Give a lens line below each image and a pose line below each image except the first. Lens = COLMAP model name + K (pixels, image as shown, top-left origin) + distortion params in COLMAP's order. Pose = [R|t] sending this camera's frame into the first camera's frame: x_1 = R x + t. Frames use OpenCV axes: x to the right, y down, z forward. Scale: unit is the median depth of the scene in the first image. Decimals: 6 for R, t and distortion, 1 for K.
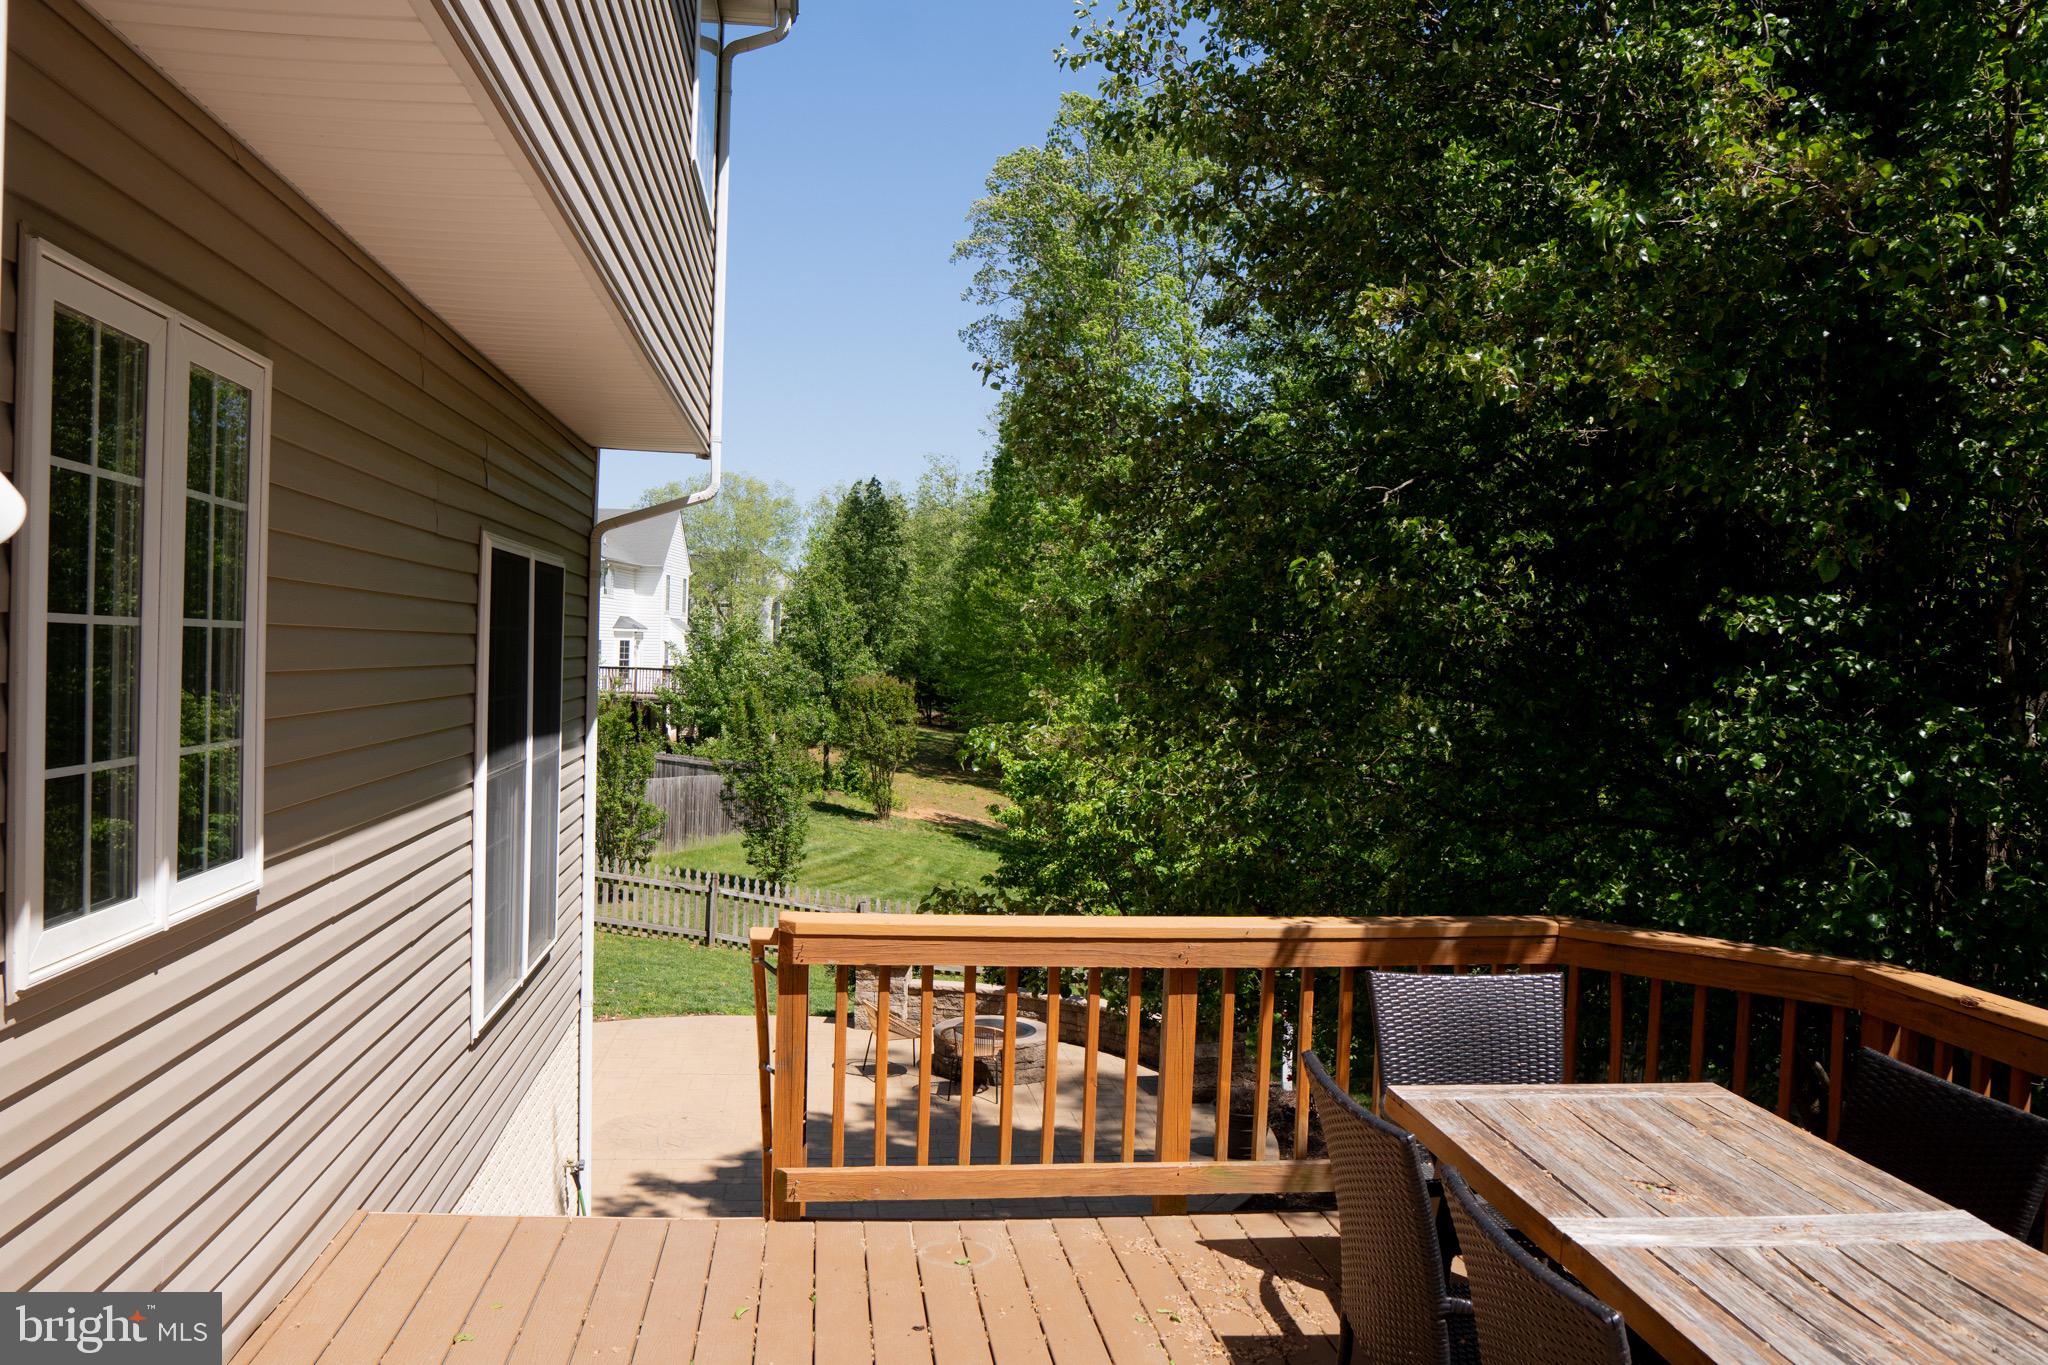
lens RADIAL K [[1458.8, 0, 1013.2], [0, 1458.8, 684.1], [0, 0, 1]] dist [-0.120640, 0.088874]
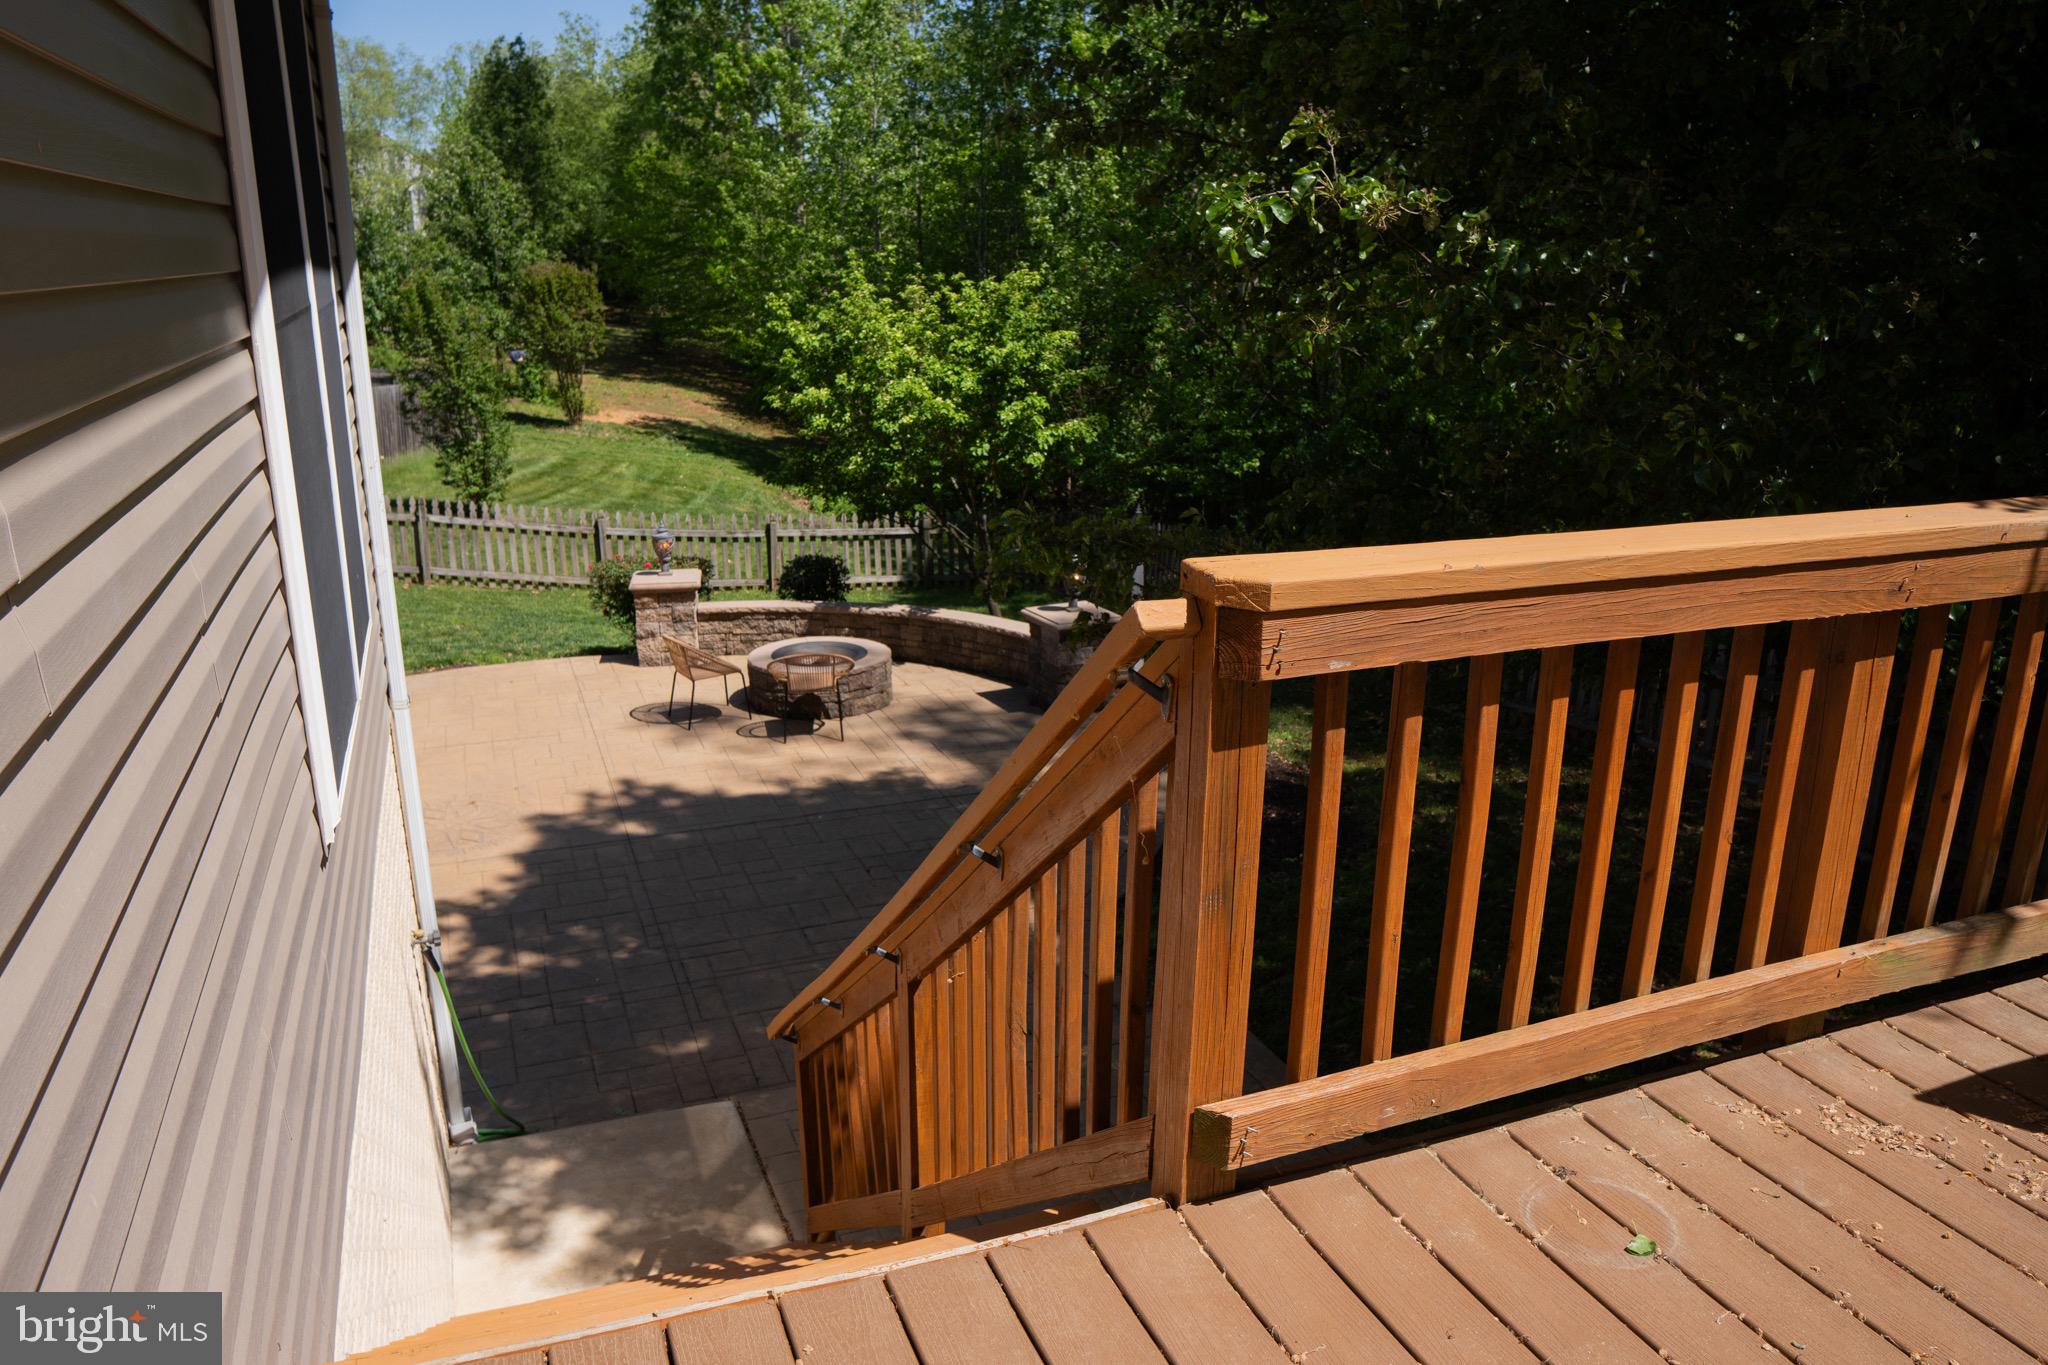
lens RADIAL K [[1449.9, 0, 1015.1], [0, 1449.9, 677.0], [0, 0, 1]] dist [-0.114060, 0.074651]
pose [[0.971814, -0.094798, 0.215848, -0.045686], [0.032553, 0.960779, 0.275399, 0.010687], [-0.233489, -0.260610, 0.936784, 0.090494]]
